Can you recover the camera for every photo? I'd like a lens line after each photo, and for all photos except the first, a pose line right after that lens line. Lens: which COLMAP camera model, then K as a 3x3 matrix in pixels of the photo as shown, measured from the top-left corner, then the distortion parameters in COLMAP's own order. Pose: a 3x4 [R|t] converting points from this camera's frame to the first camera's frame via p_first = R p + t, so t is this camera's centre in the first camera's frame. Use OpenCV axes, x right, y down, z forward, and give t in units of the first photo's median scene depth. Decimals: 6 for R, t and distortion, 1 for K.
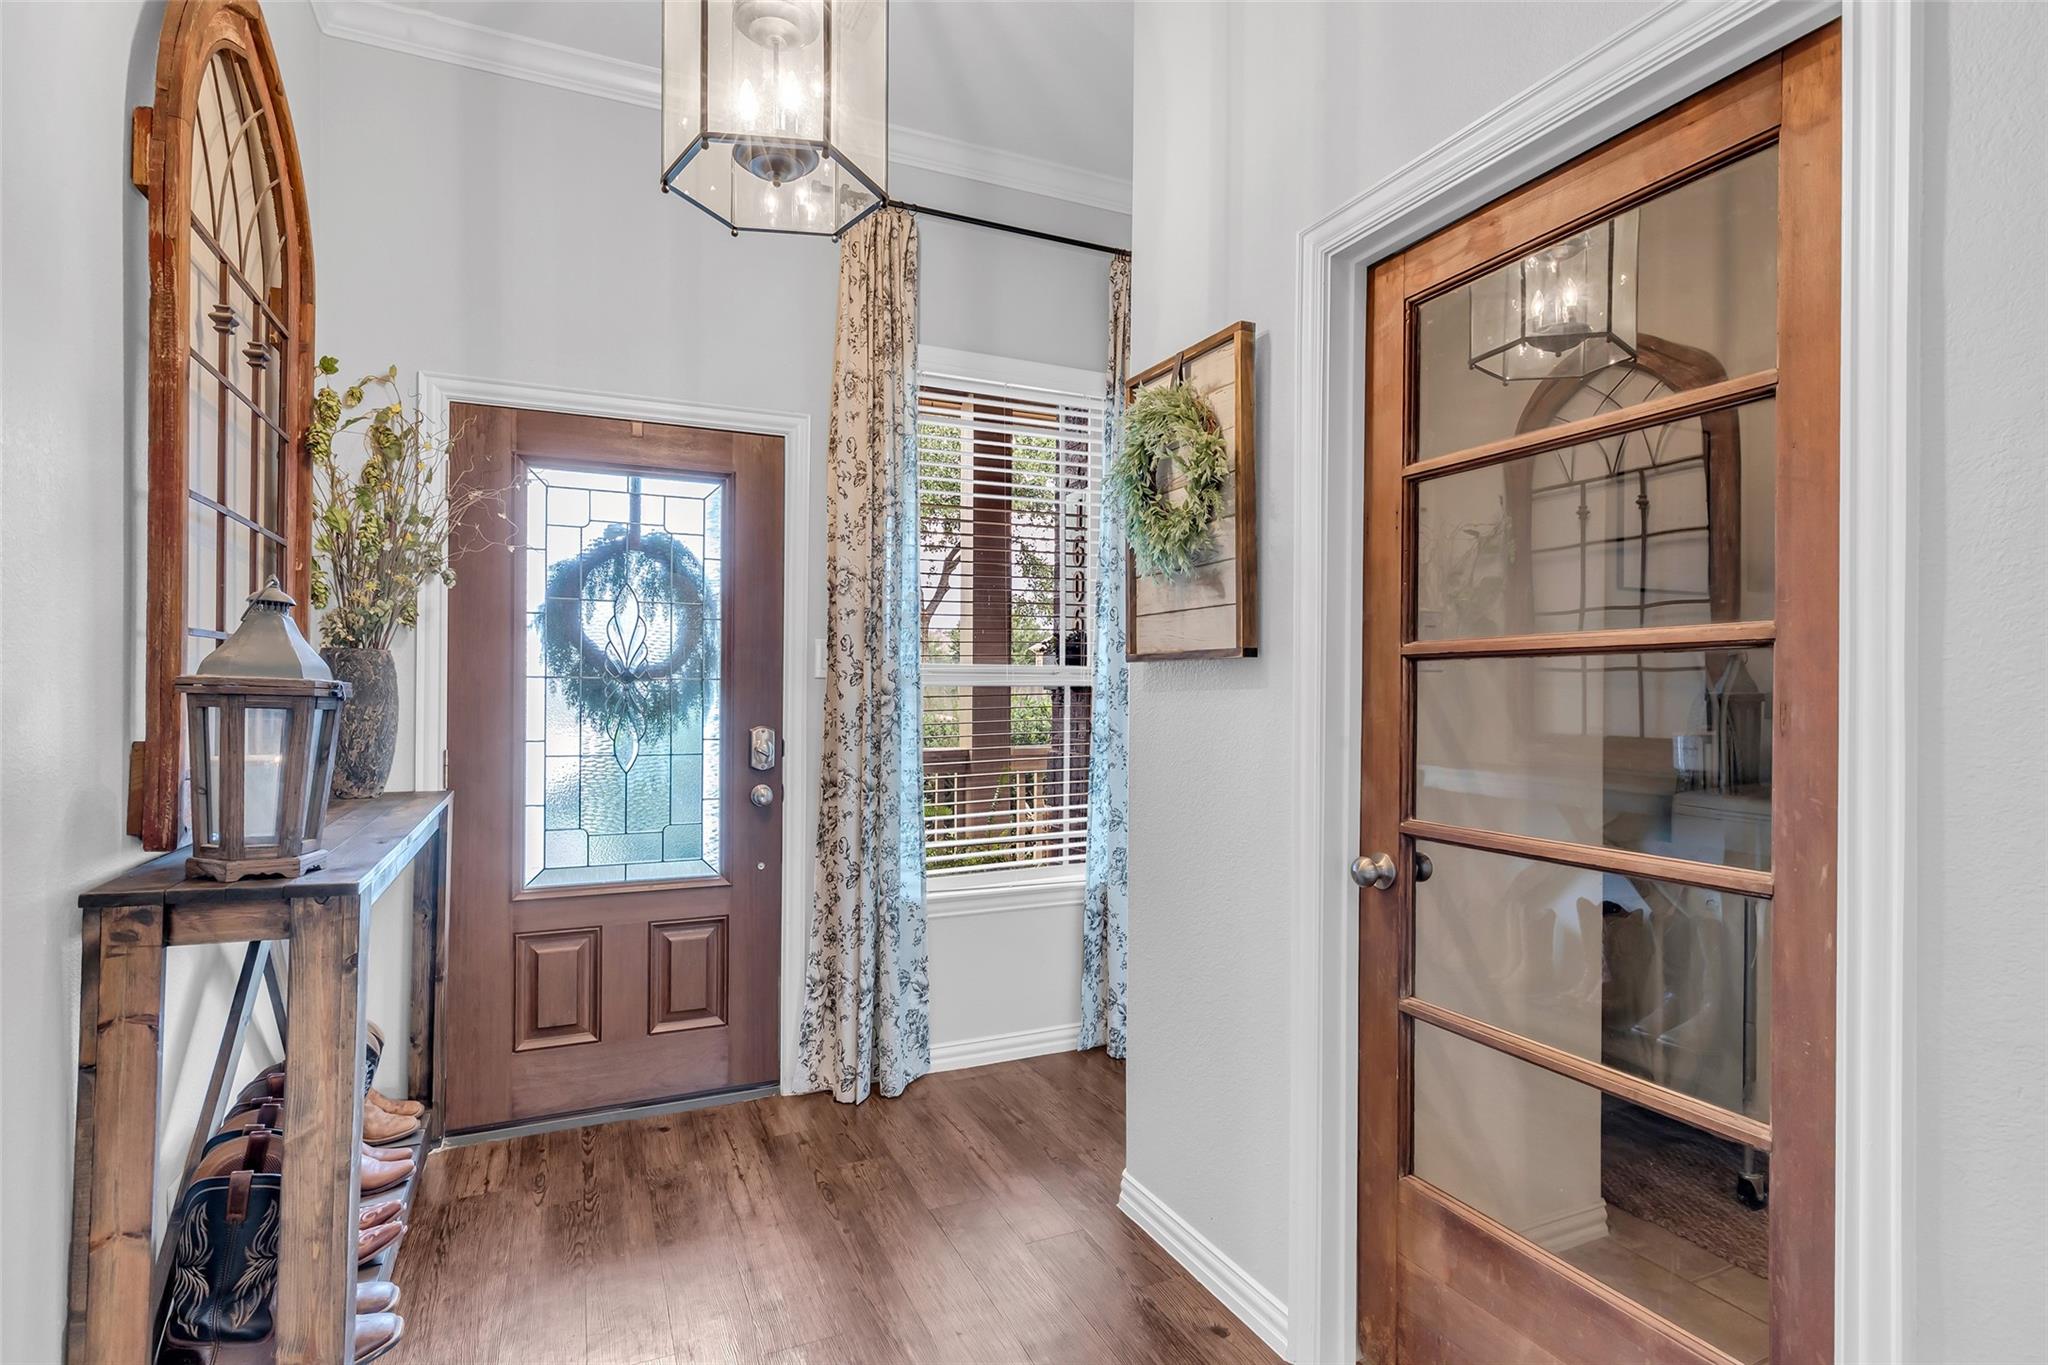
lens RADIAL K [[999.0, 0, 1024.0], [0, 999.0, 682.5], [0, 0, 1]] dist [0.000971, 0.000069]
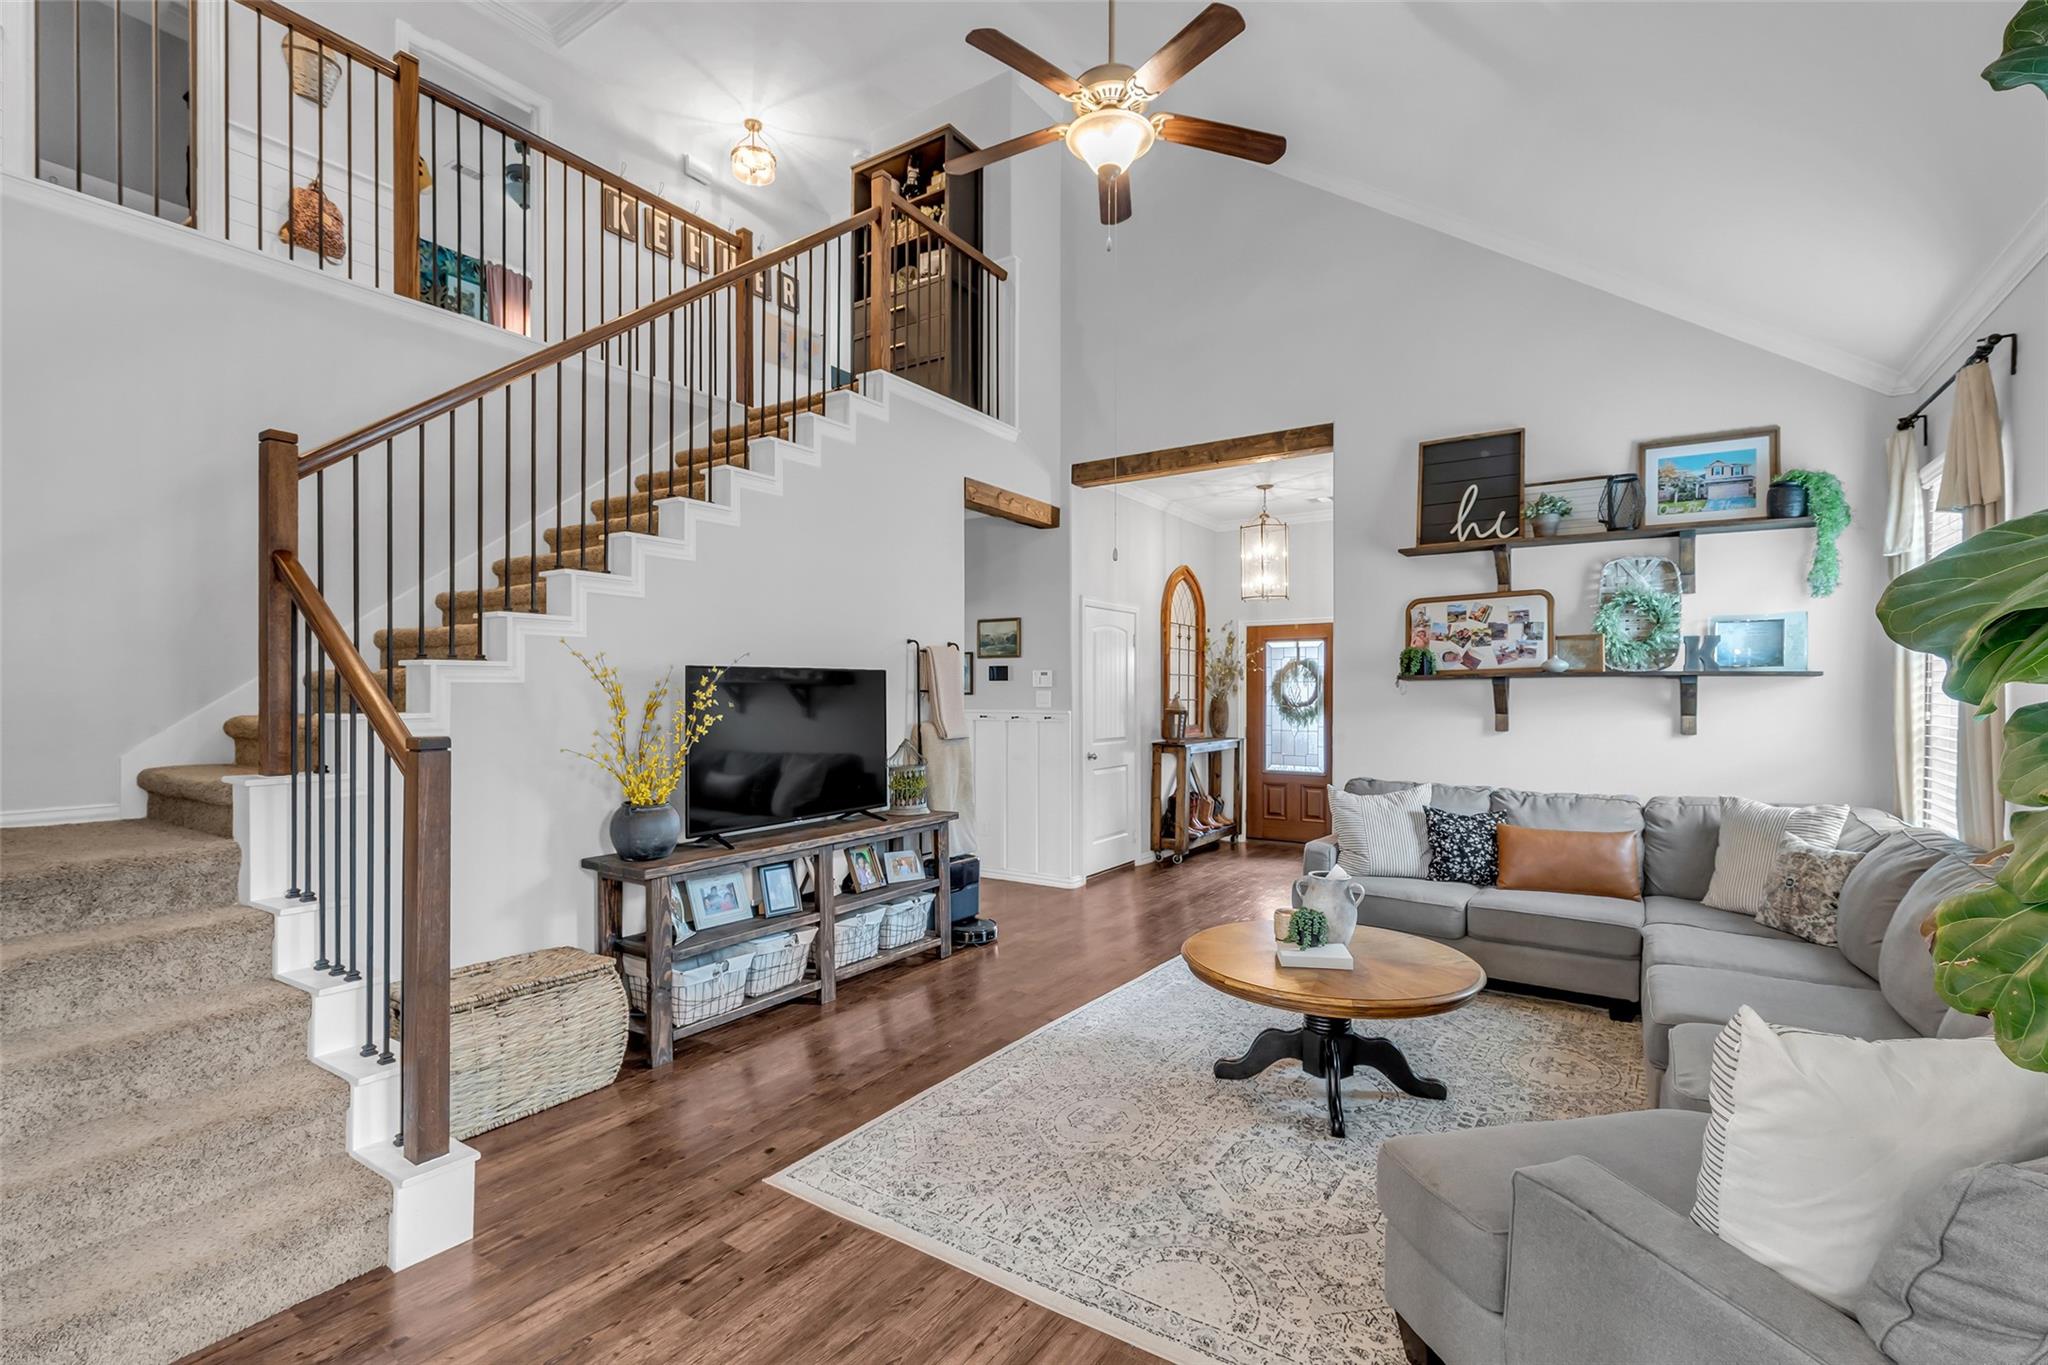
lens RADIAL K [[933.7, 0, 1024.1], [0, 933.7, 696.0], [0, 0, 1]] dist [0.021030, 0.000109]
pose [[0.527040, -0.013868, -0.849727, 1.669121], [0.010445, 0.999897, -0.009840, -0.016570], [0.849776, -0.003689, 0.527130, -1.285763]]
